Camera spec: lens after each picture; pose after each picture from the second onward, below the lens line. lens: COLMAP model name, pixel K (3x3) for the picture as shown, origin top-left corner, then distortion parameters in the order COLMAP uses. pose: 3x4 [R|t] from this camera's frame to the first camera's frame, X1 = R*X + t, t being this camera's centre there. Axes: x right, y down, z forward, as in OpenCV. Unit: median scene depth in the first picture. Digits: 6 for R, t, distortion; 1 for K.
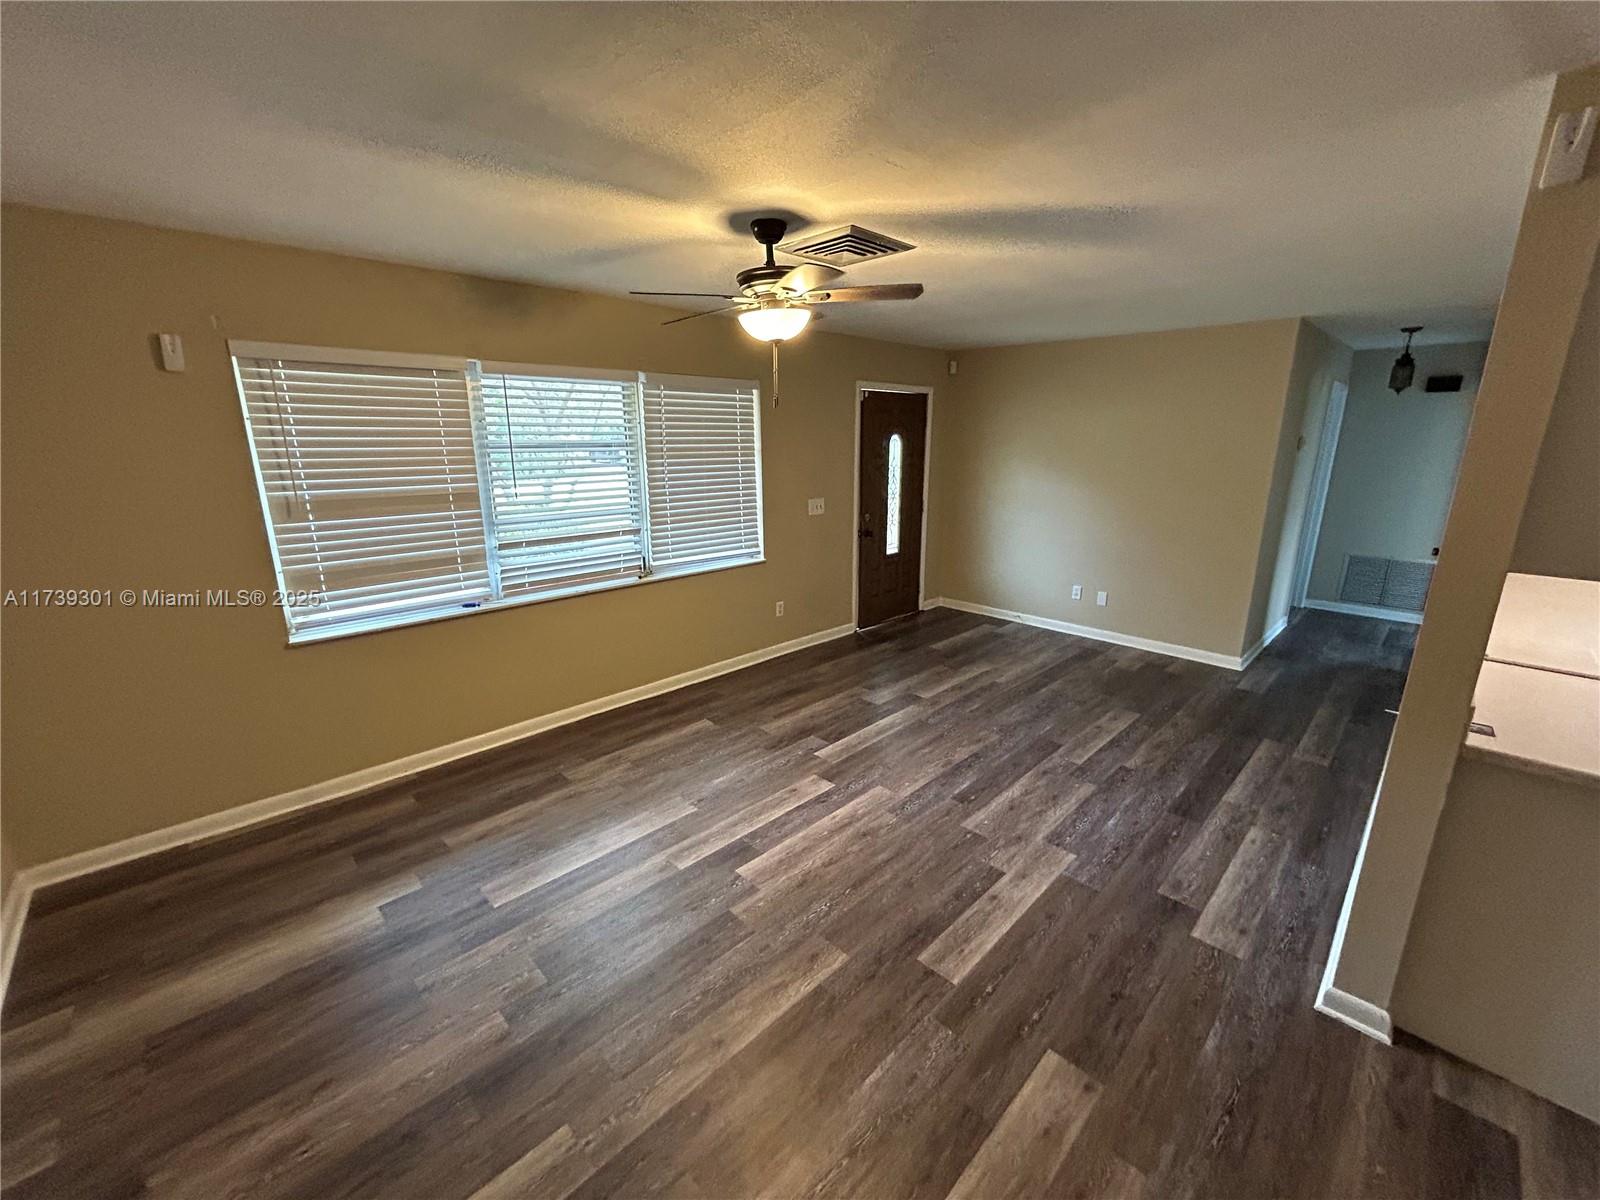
lens RADIAL K [[649.5, 0, 800.0], [0, 649.5, 600.0], [0, 0, 1]] dist [0.009405, -0.000116]
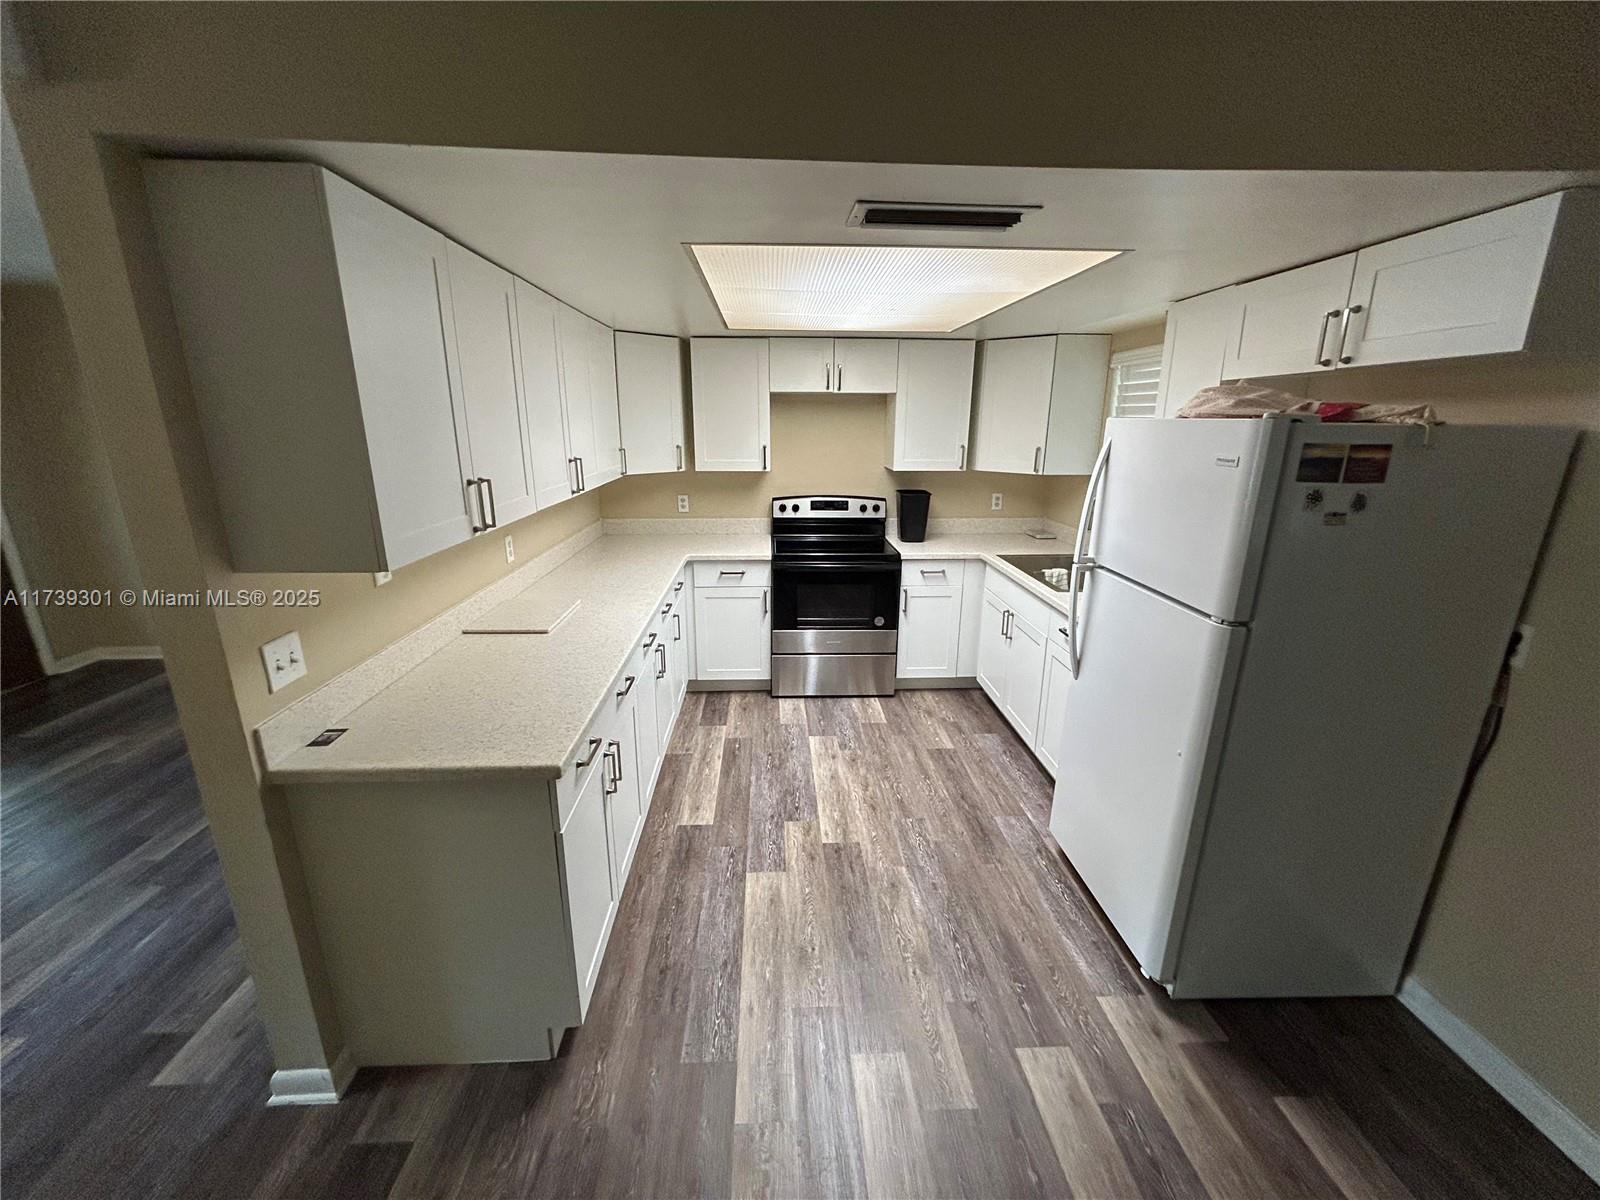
lens RADIAL K [[649.5, 0, 800.0], [0, 649.5, 600.0], [0, 0, 1]] dist [0.009405, -0.000116]
pose [[0.677216, -0.196363, 0.709098, 0.456528], [0.178607, 0.978778, 0.100466, 0.017634], [-0.713777, 0.058613, 0.697916, -0.063206]]
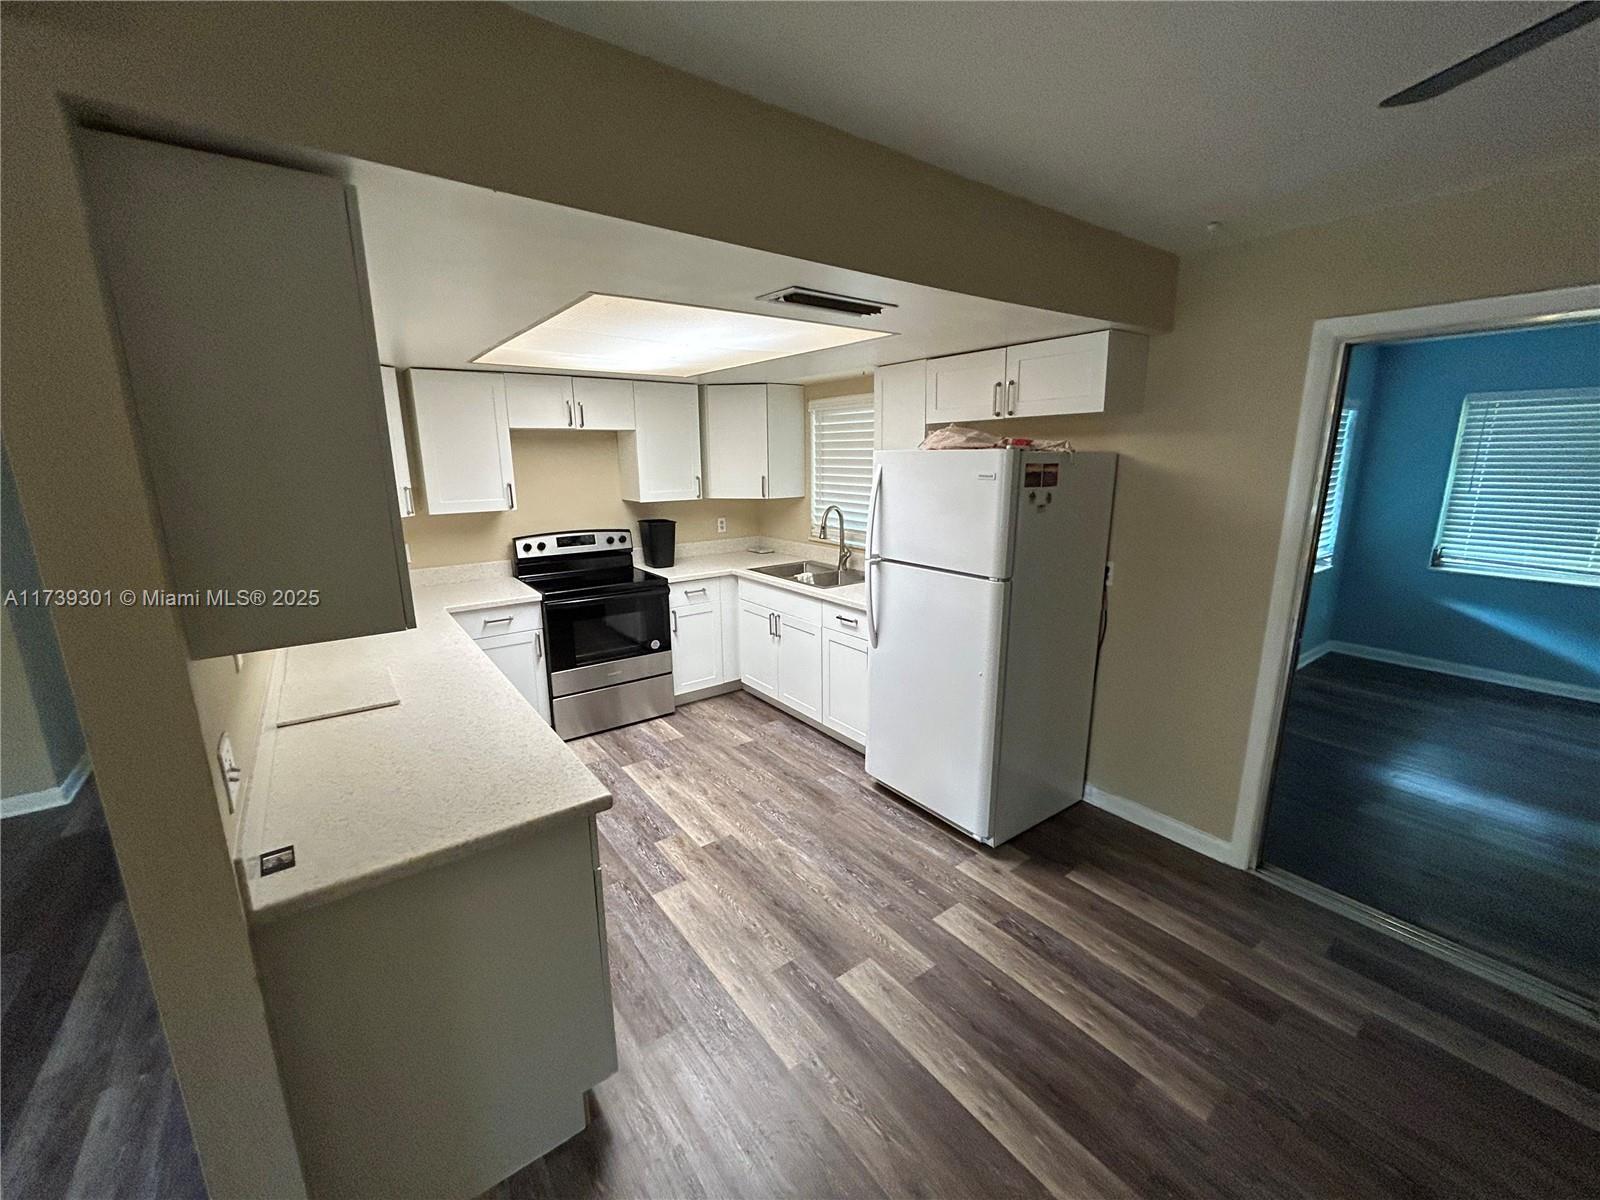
lens RADIAL K [[649.5, 0, 800.0], [0, 649.5, 600.0], [0, 0, 1]] dist [0.009405, -0.000116]
pose [[0.149177, -0.222032, 0.963560, 0.256095], [0.255452, 0.950038, 0.179367, -0.030883], [-0.955244, 0.219386, 0.198442, 0.126702]]
